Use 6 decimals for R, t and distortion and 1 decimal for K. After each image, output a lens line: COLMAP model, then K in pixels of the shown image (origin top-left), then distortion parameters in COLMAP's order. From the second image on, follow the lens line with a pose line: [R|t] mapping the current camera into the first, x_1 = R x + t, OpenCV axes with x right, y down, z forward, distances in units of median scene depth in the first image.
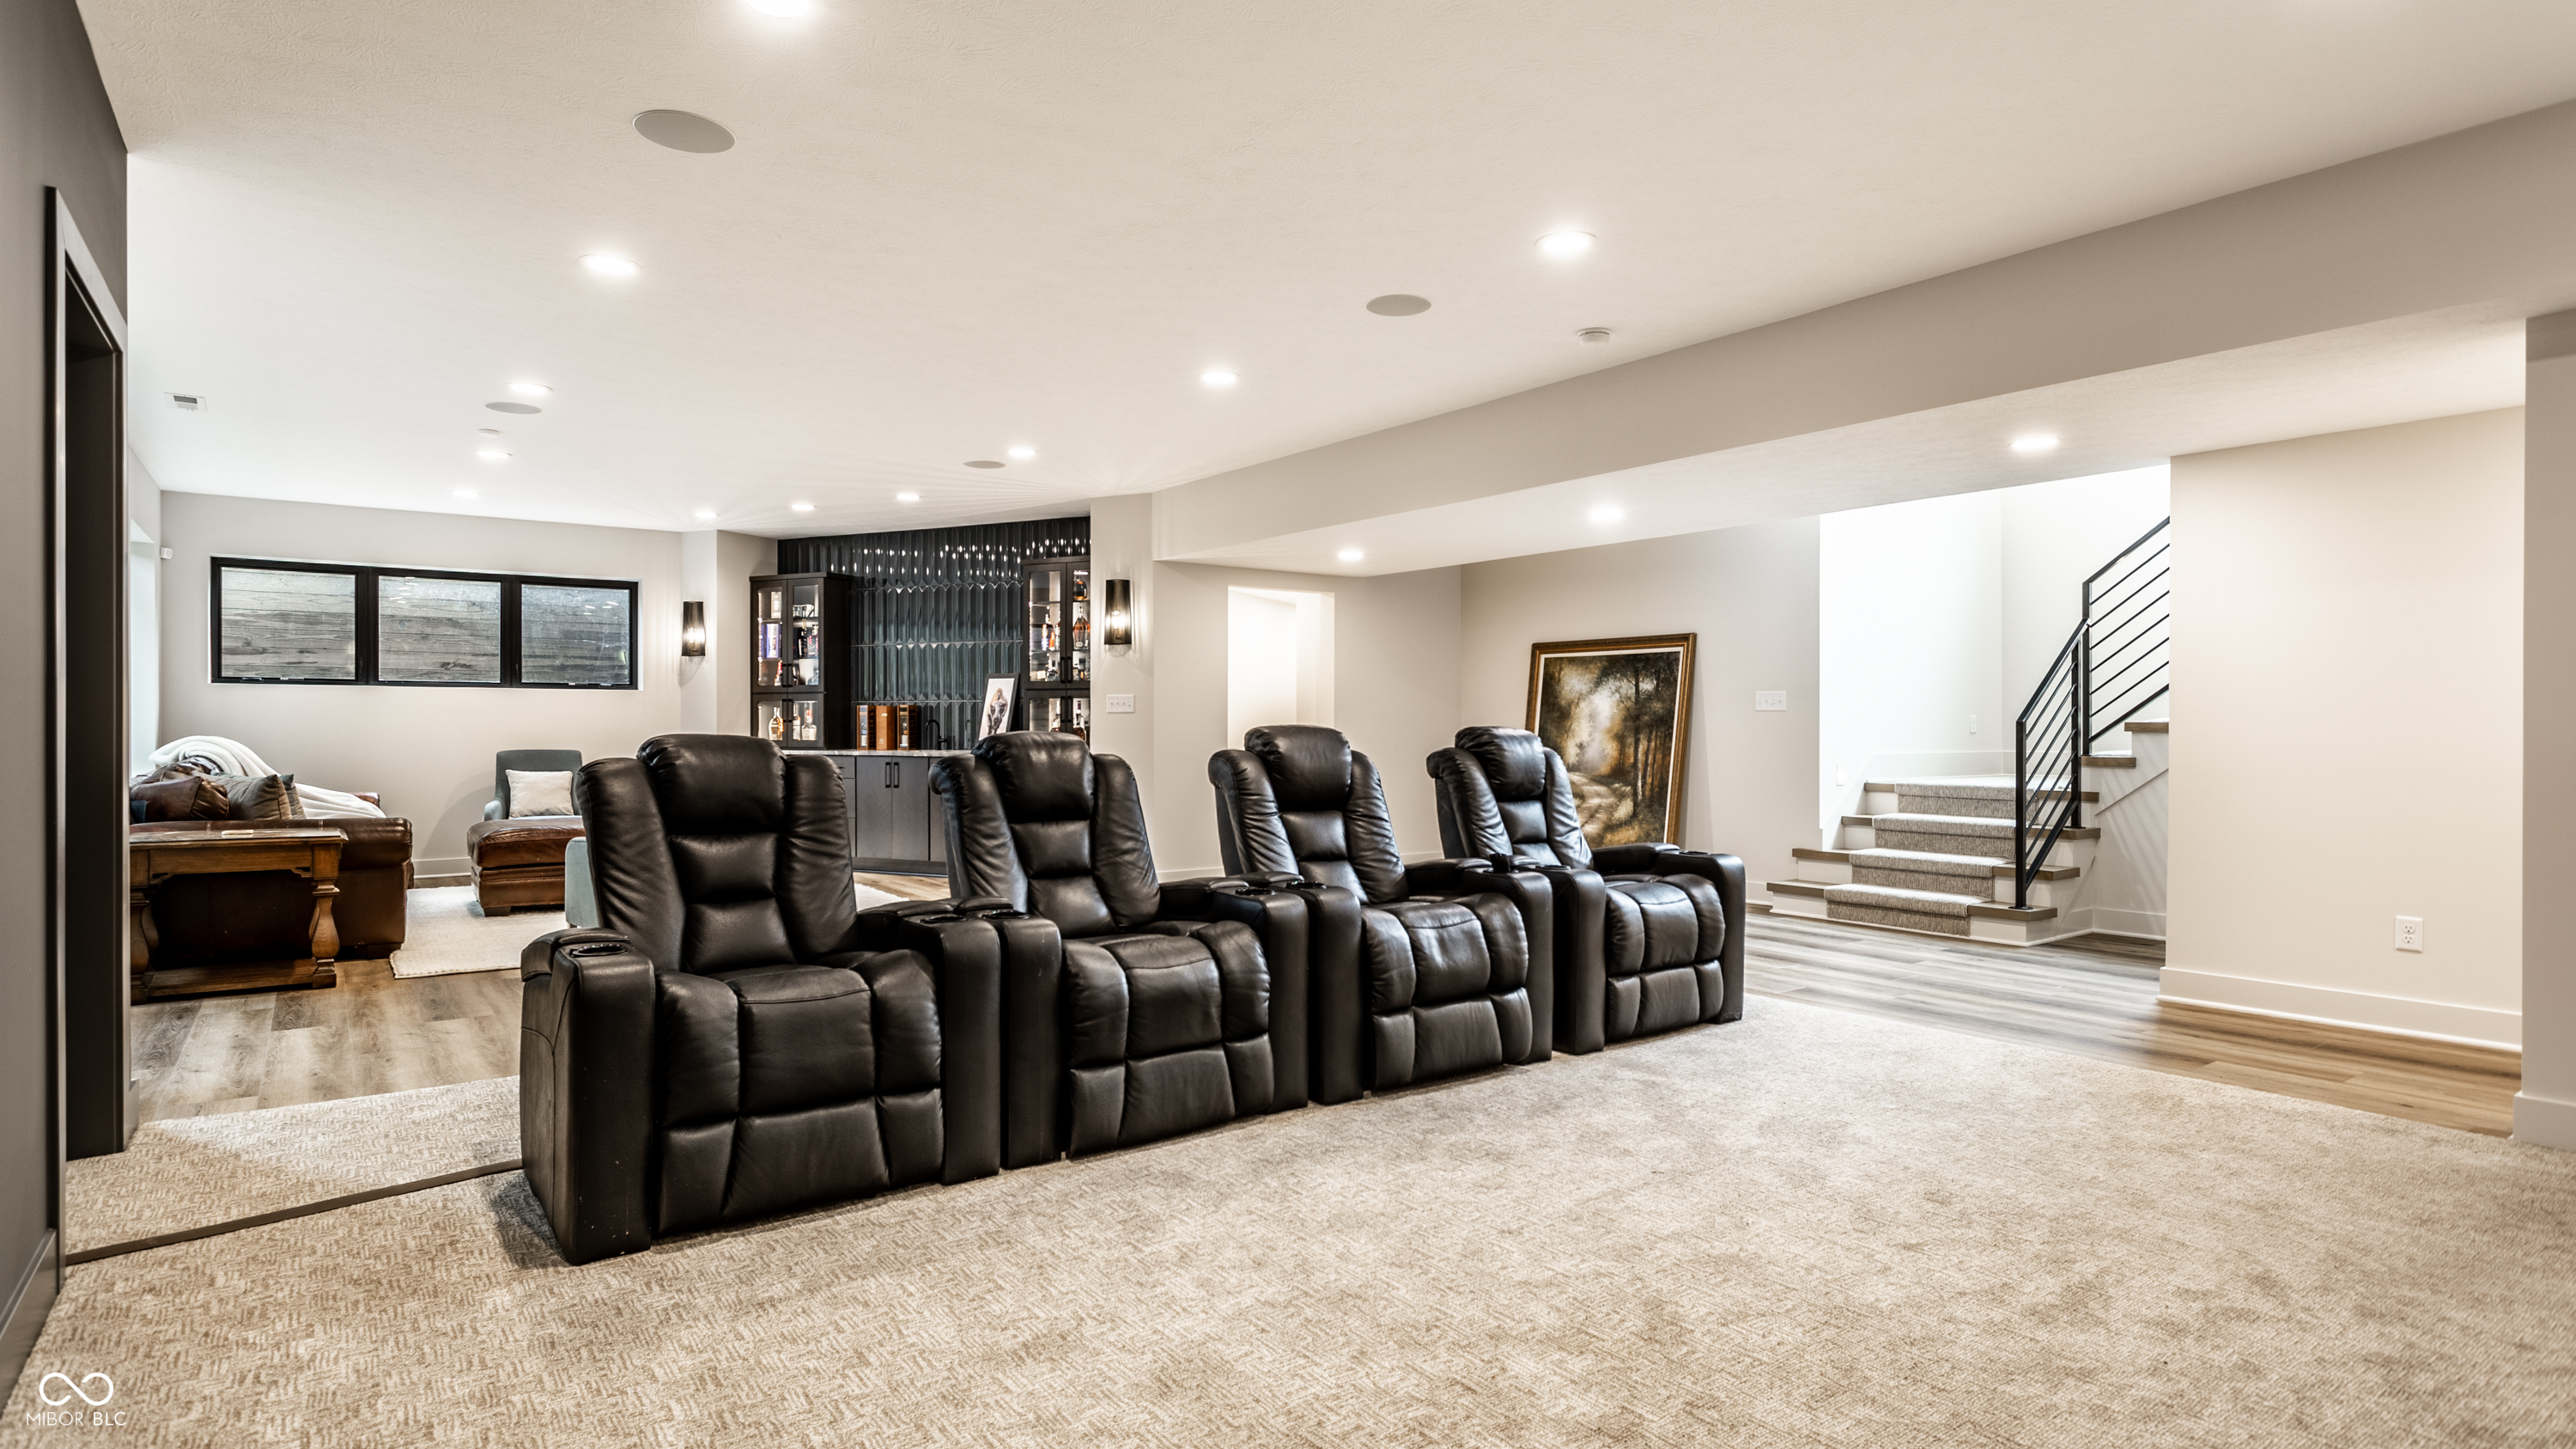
lens RADIAL K [[1342.1, 0, 1288.0], [0, 1342.1, 724.5], [0, 0, 1]] dist [-0.000236, -0.000013]
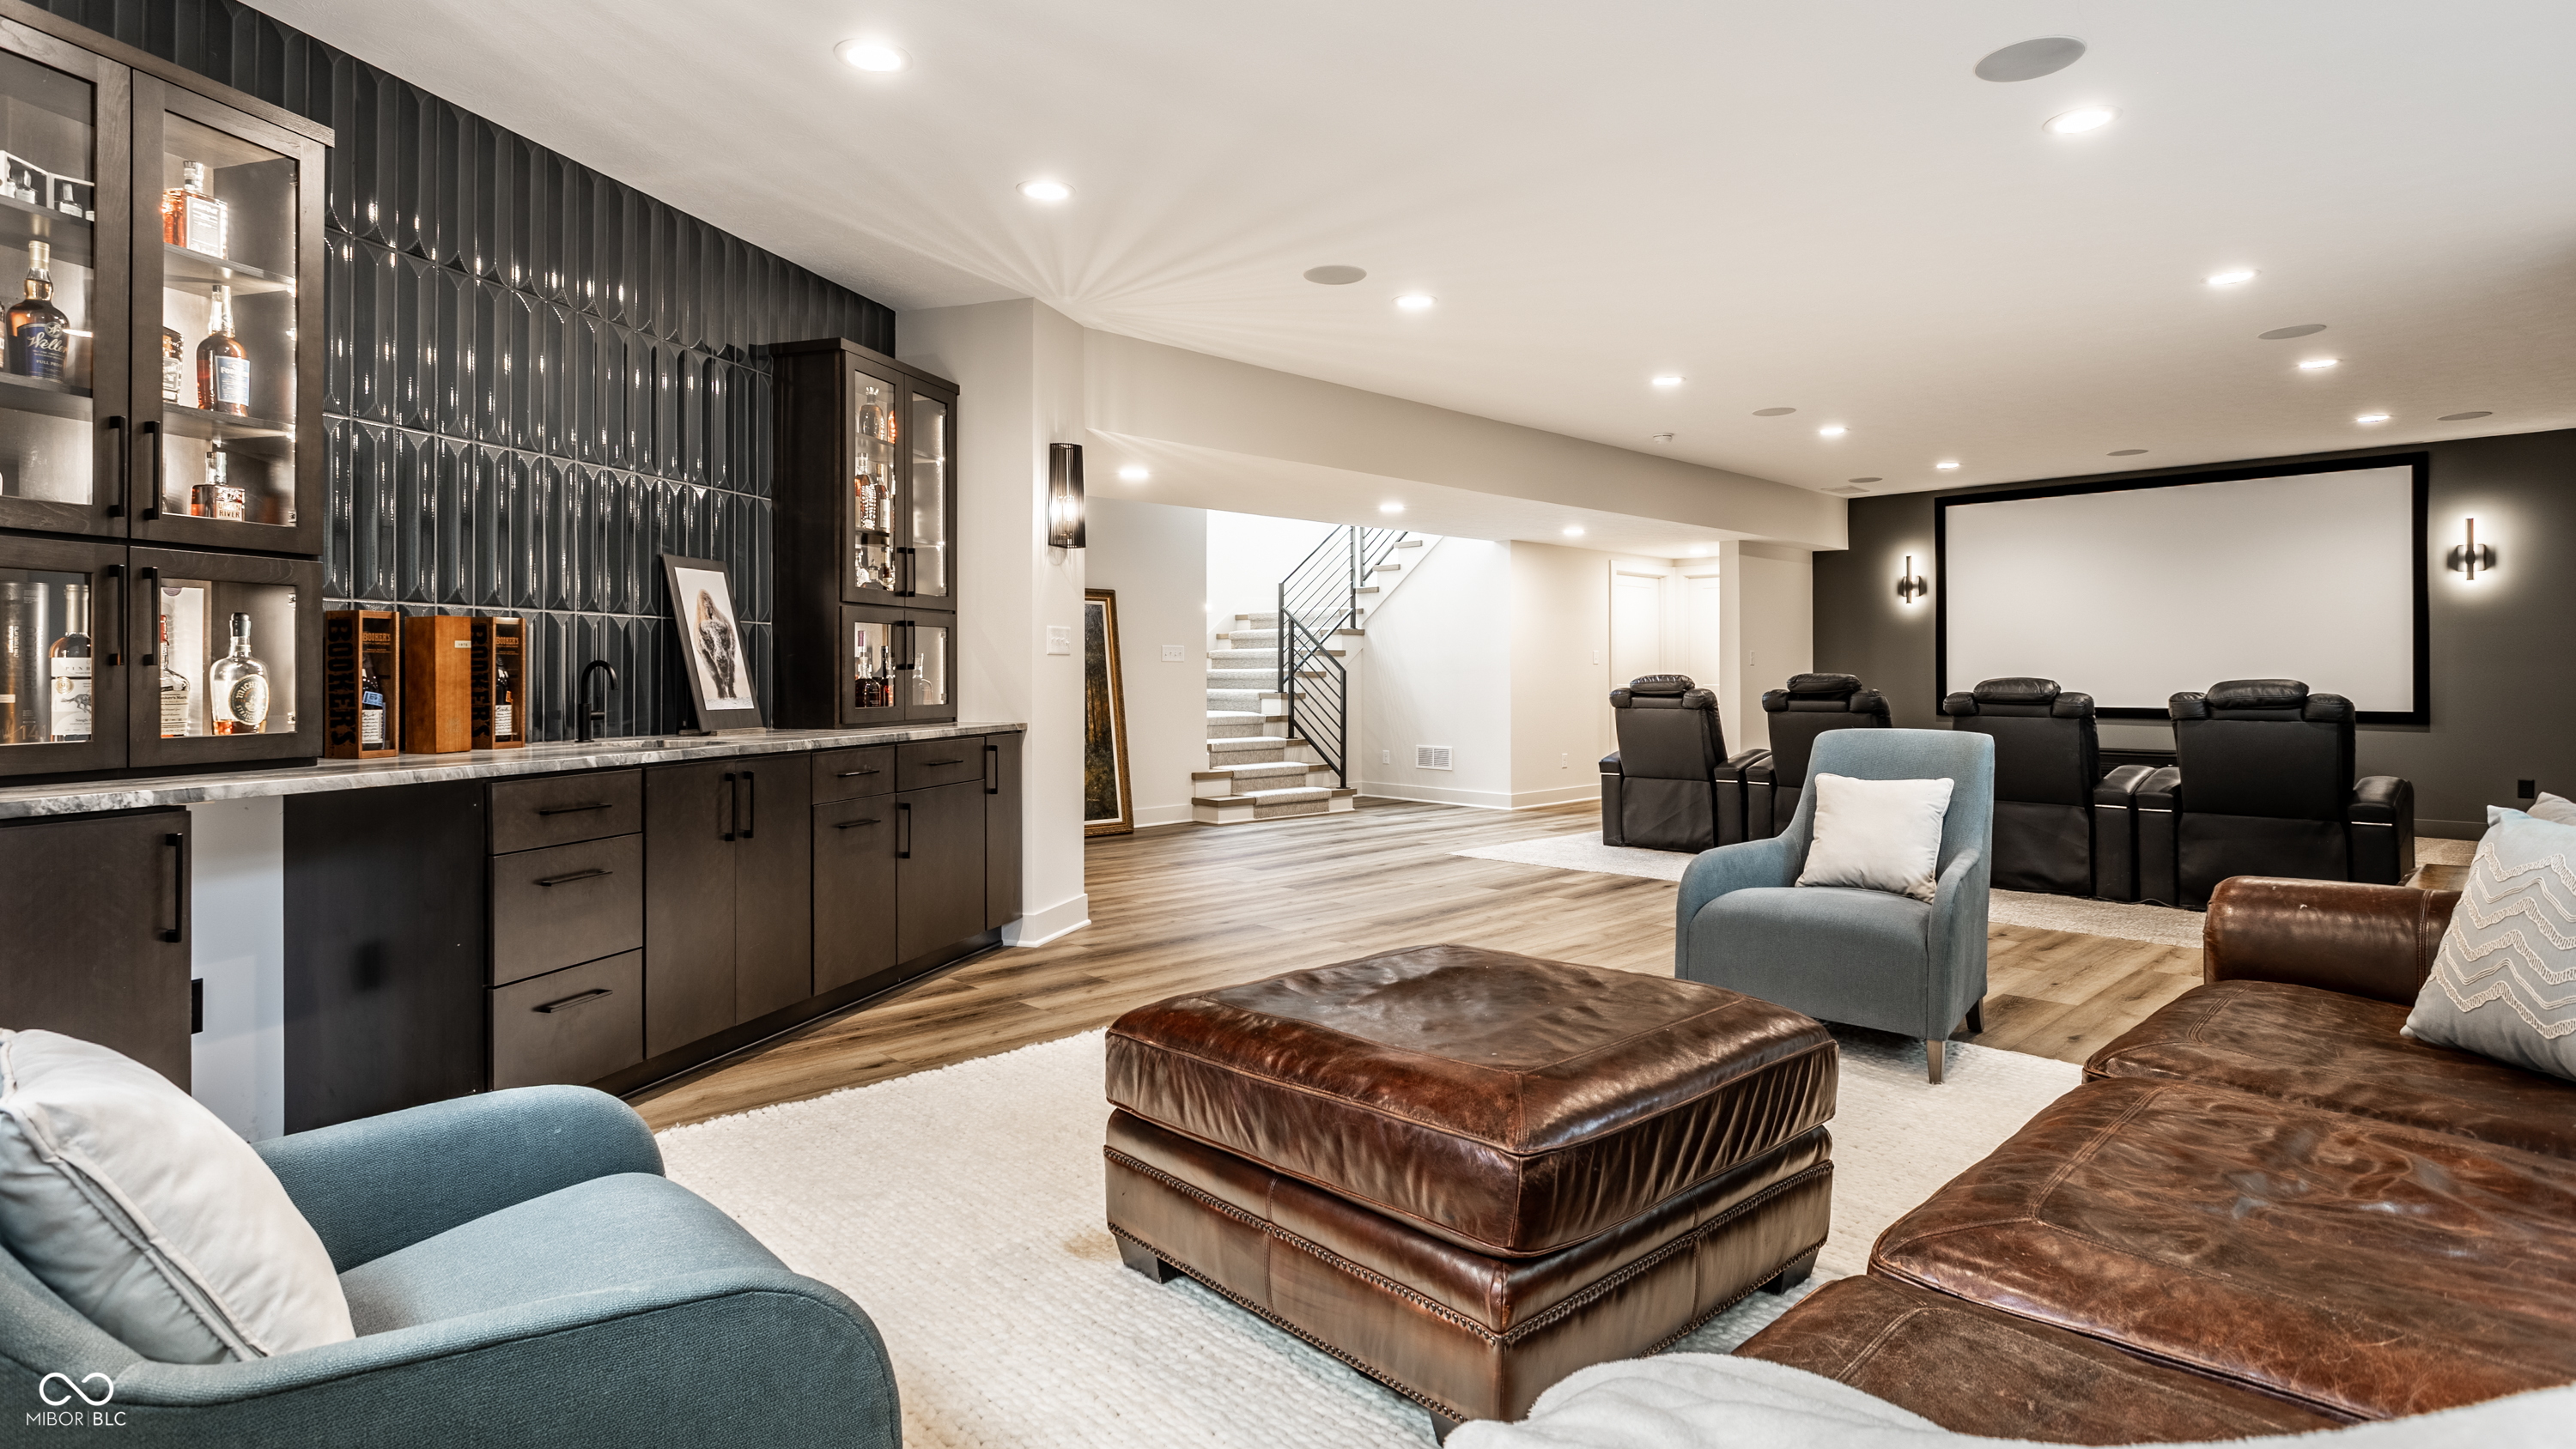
lens RADIAL K [[1278.8, 0, 1288.0], [0, 1278.8, 724.5], [0, 0, 1]] dist [0.000179, 0.000019]
pose [[-0.128555, -0.039011, 0.990935, -0.652127], [0.001312, 0.999218, 0.039507, 0.000690], [-0.991702, 0.006379, -0.128403, 0.864087]]
